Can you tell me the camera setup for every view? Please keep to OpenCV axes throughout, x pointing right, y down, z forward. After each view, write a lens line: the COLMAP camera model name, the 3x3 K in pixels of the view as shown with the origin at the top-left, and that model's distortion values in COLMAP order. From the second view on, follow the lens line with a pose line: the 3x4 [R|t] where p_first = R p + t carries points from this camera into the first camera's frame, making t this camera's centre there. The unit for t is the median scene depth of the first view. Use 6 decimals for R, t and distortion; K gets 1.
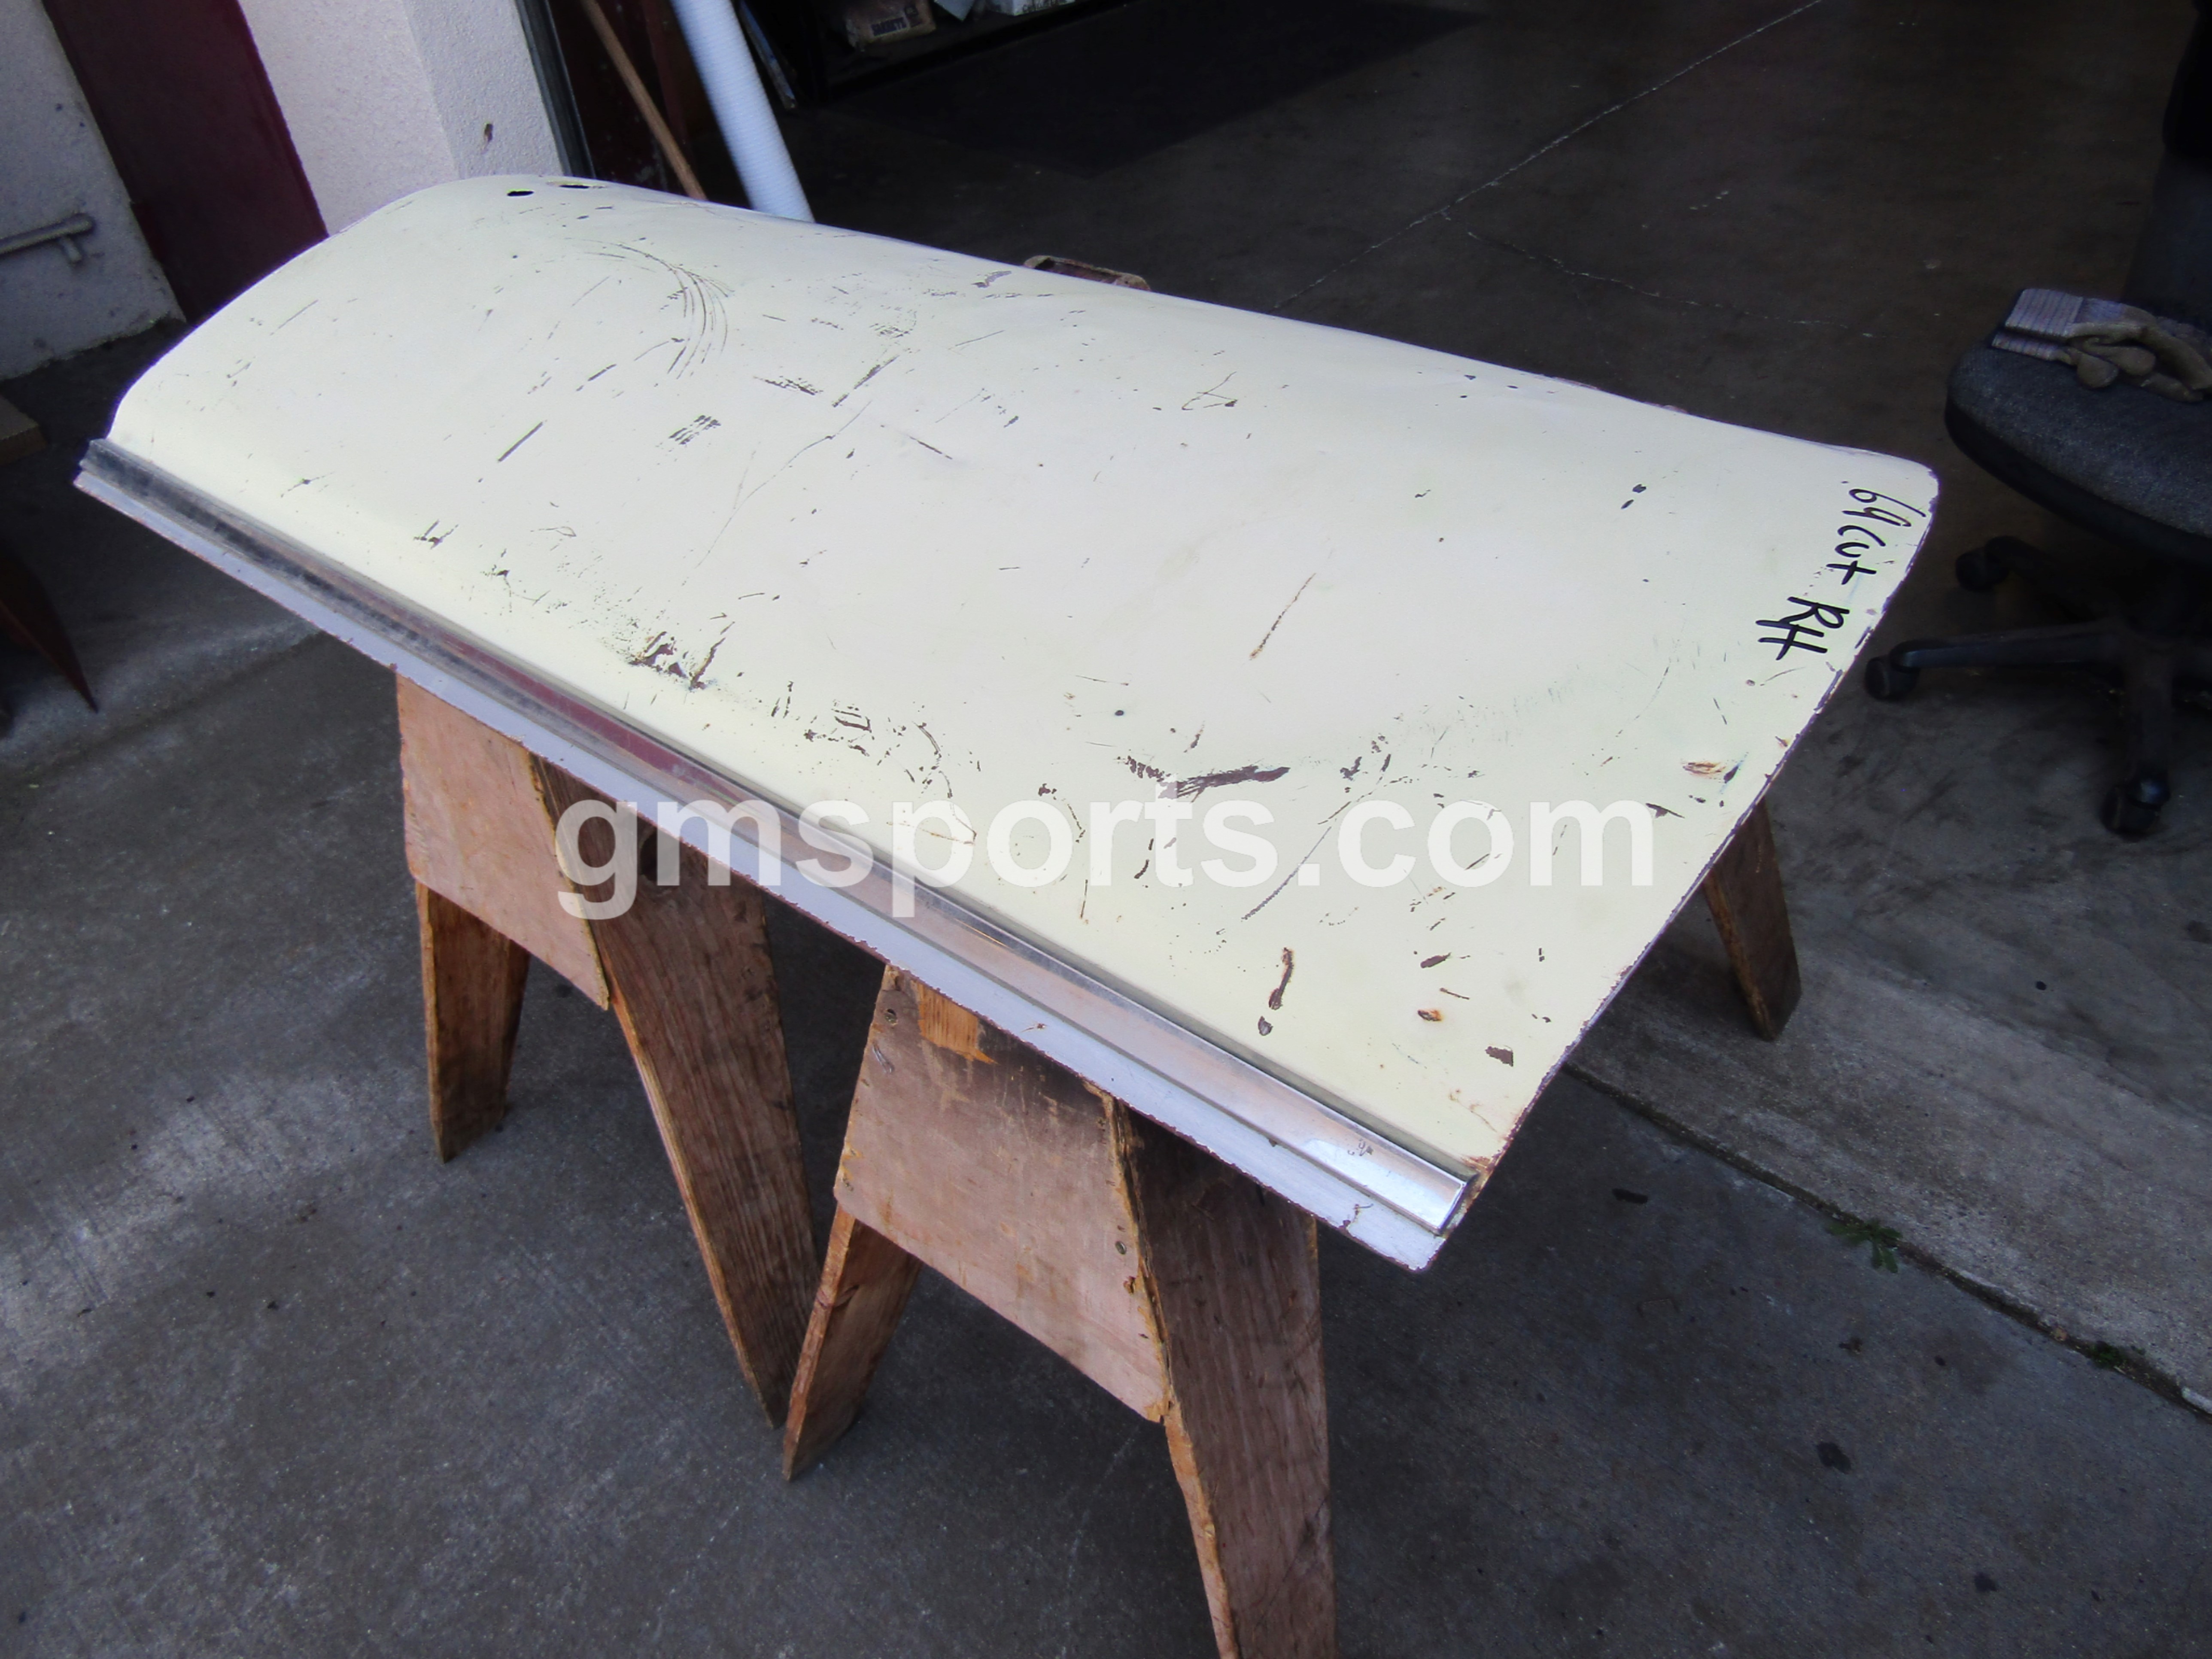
lens RADIAL K [[1576.9, 0, 1101.8], [0, 1576.9, 837.4], [0, 0, 1]] dist [-0.010222, 0.006257]
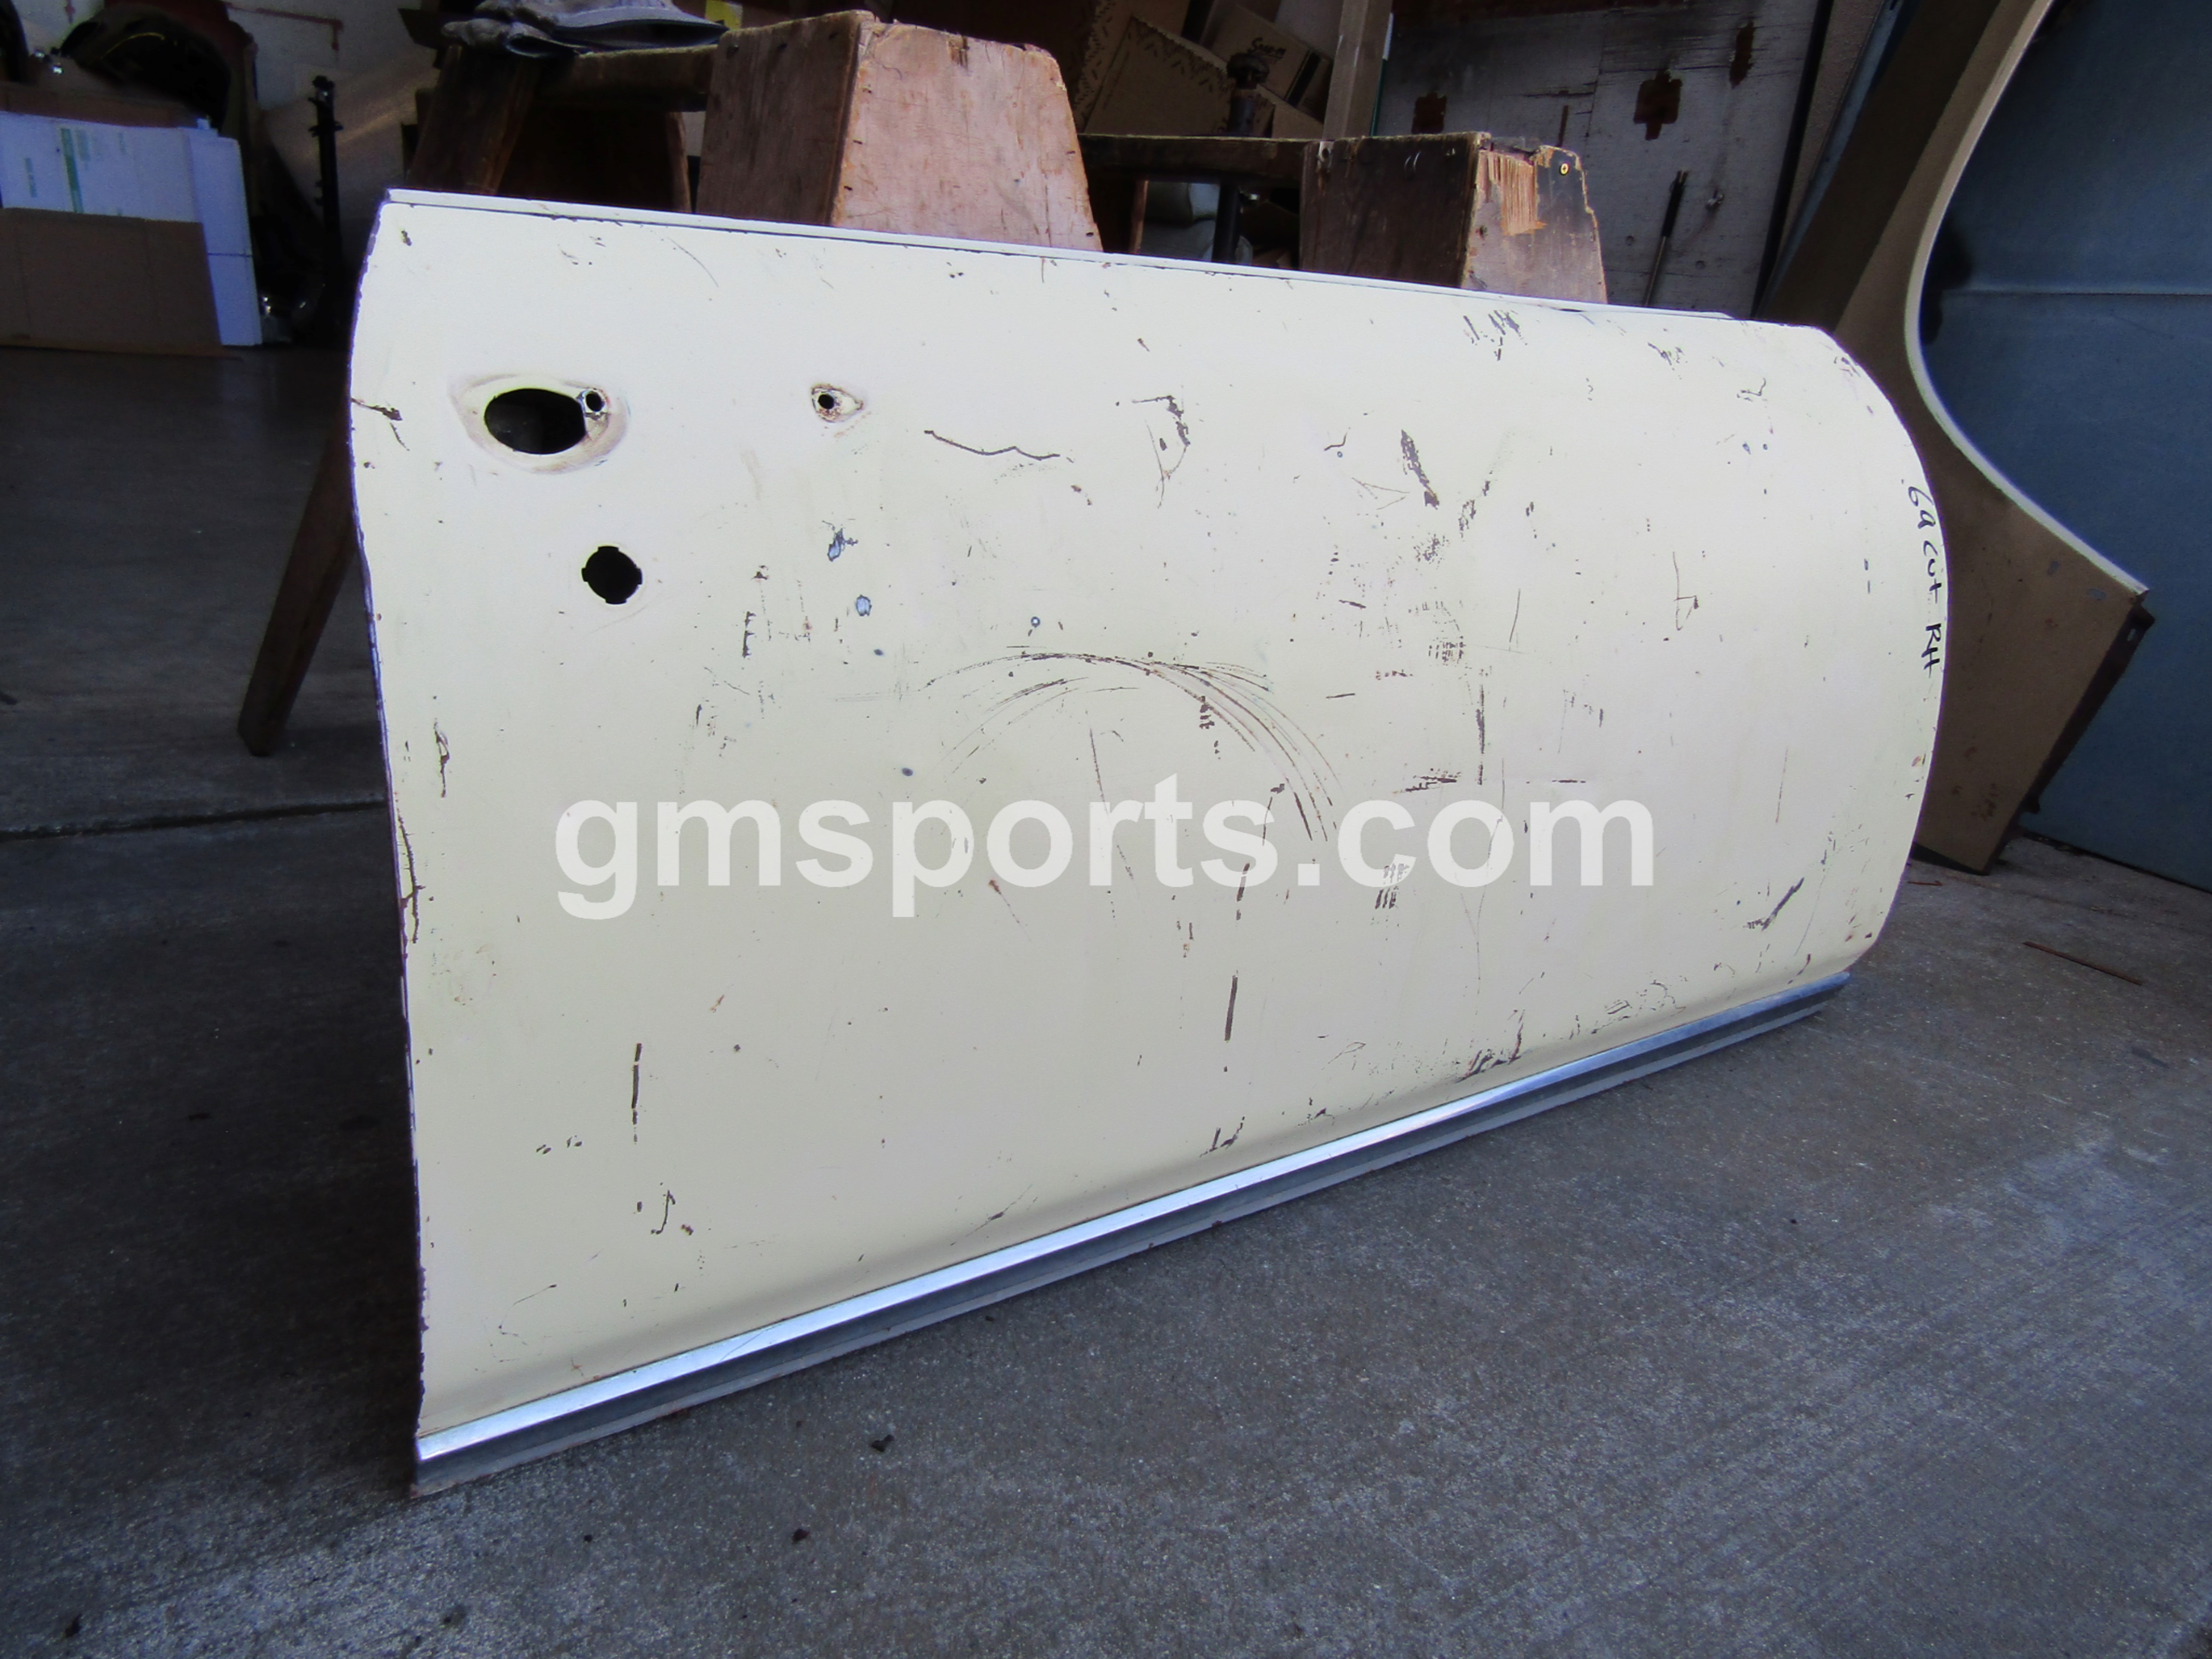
lens RADIAL K [[1576.9, 0, 1100.0], [0, 1576.9, 834.5], [0, 0, 1]] dist [-0.010222, 0.006257]
pose [[0.501694, -0.720270, 0.479076, -1.079667], [-0.110469, 0.495937, 0.861303, -1.487296], [-0.857963, -0.485034, 0.169241, 1.388480]]
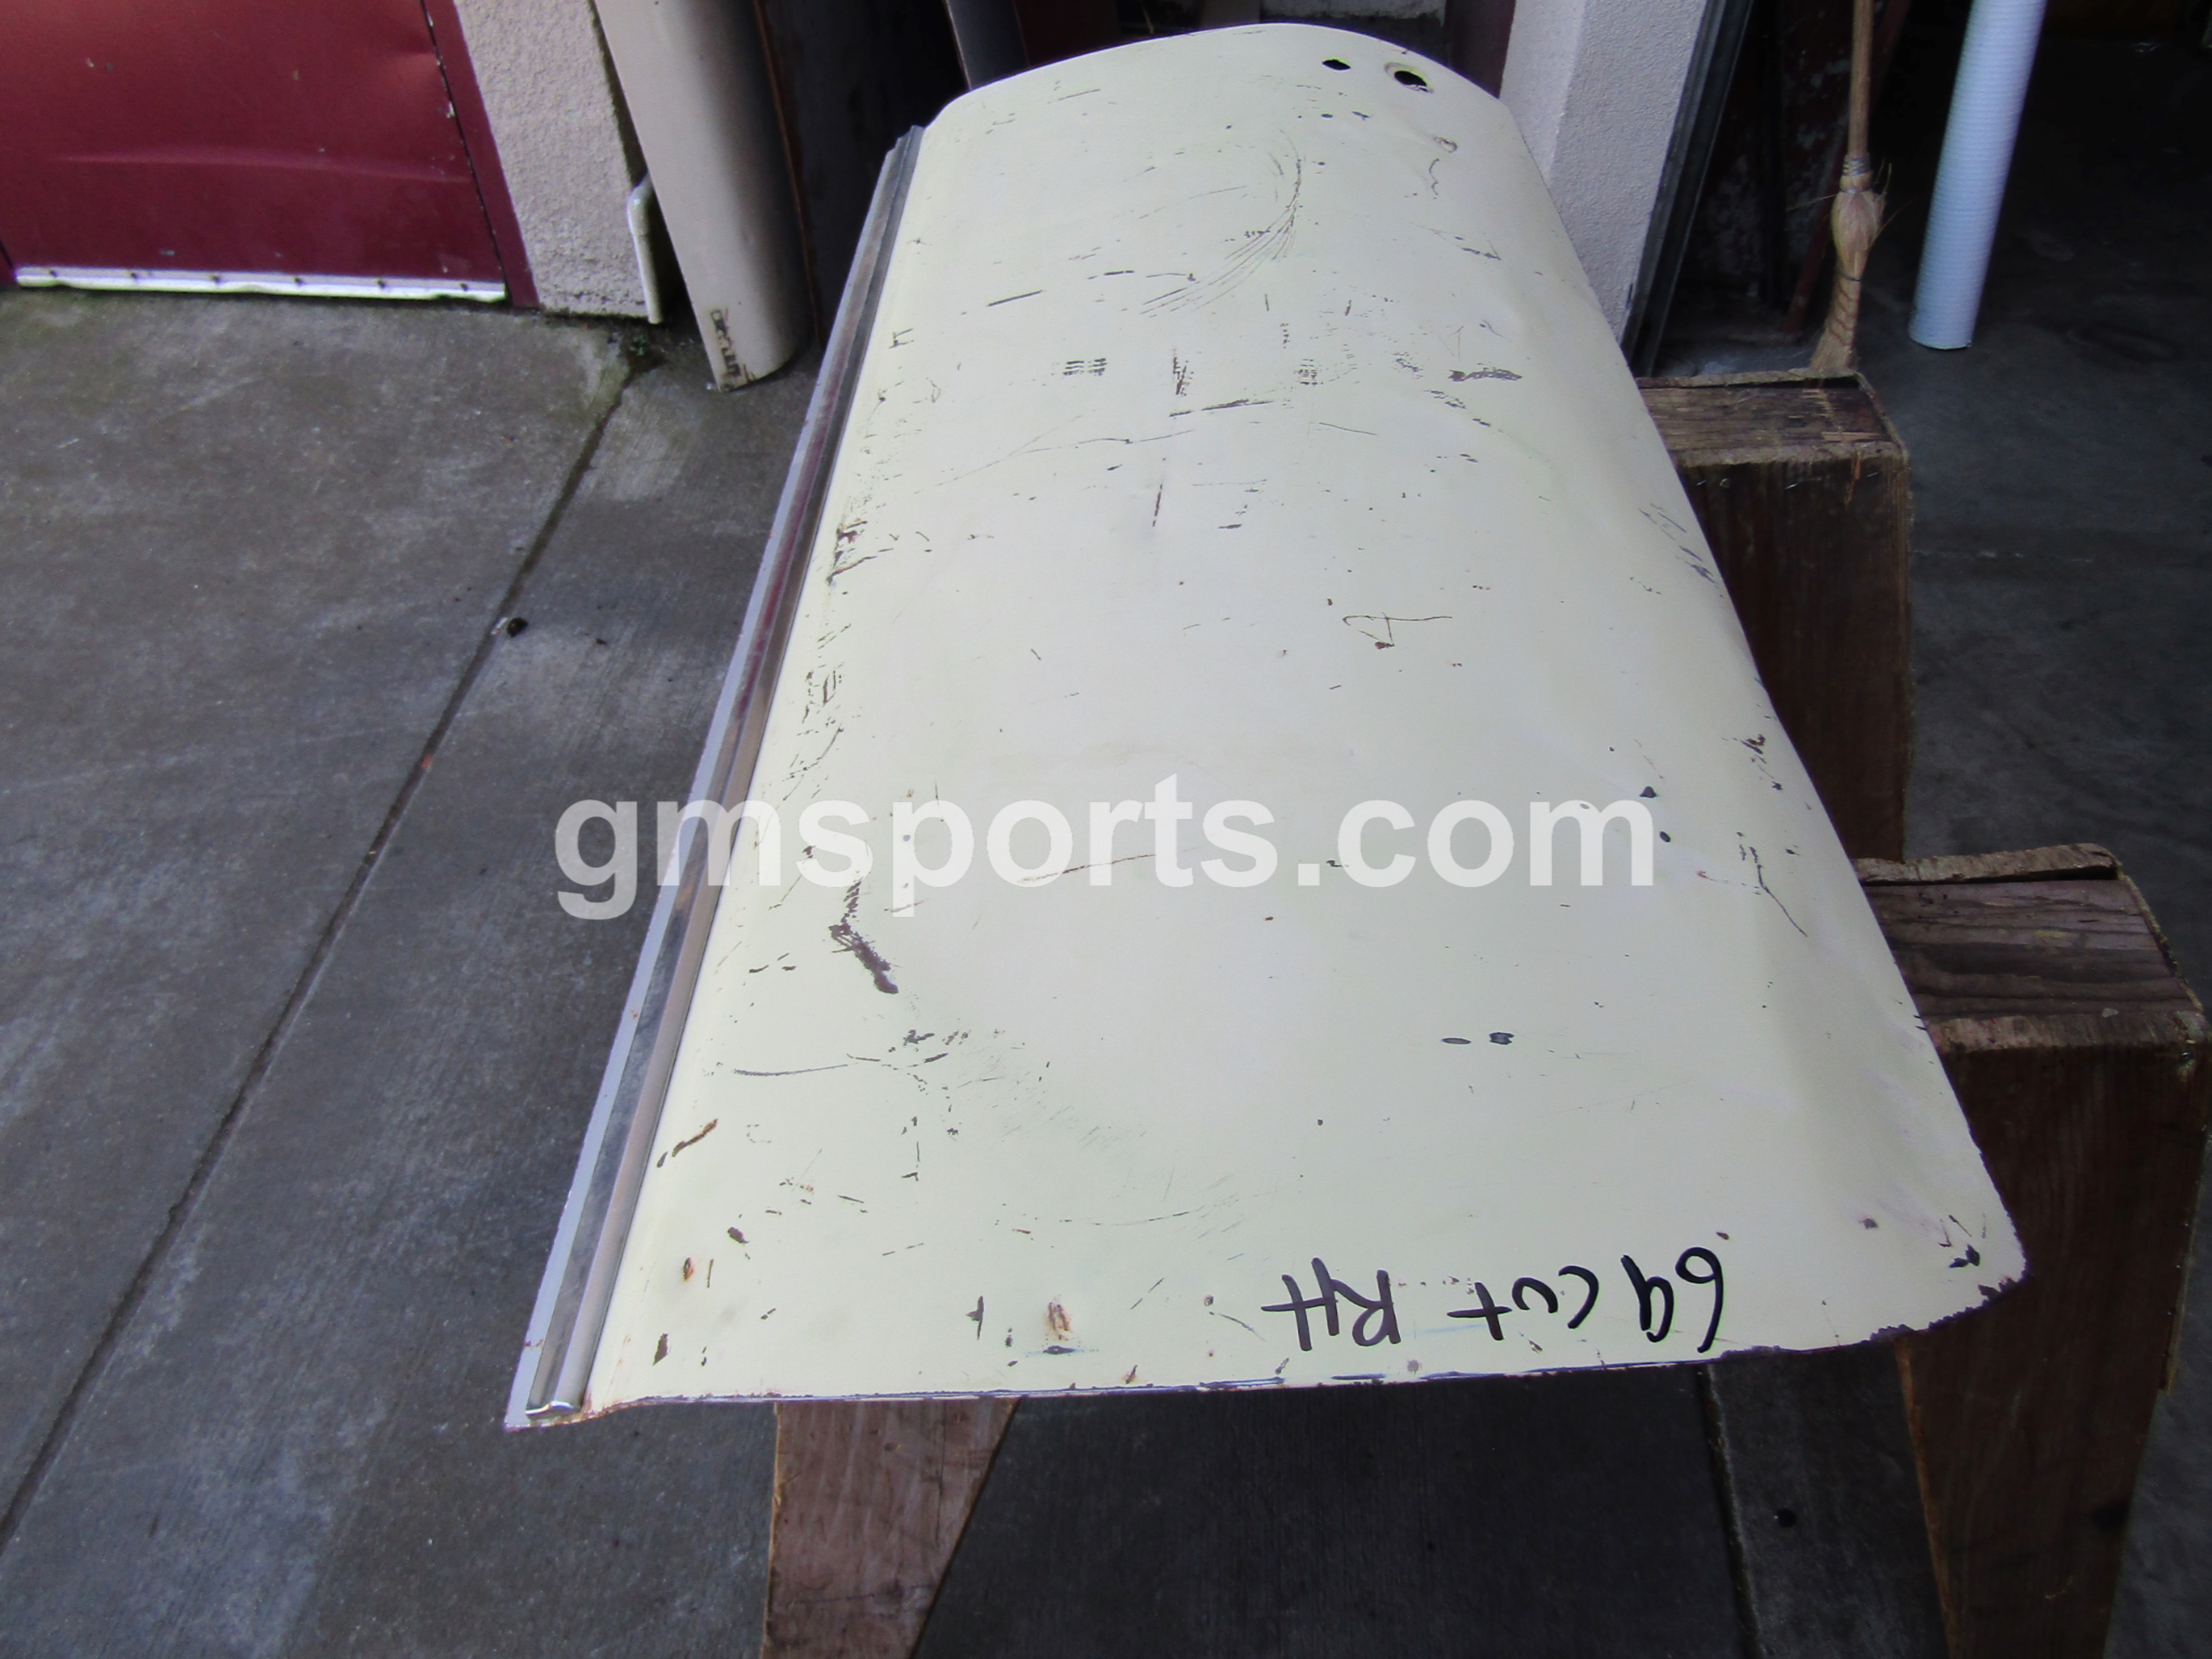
lens RADIAL K [[1576.9, 0, 1095.4], [0, 1576.9, 825.7], [0, 0, 1]] dist [-0.010222, 0.006257]
pose [[0.608116, 0.620277, -0.495431, 0.590971], [-0.549436, 0.779319, 0.301300, -0.467064], [0.572988, 0.088982, 0.814719, 0.286885]]
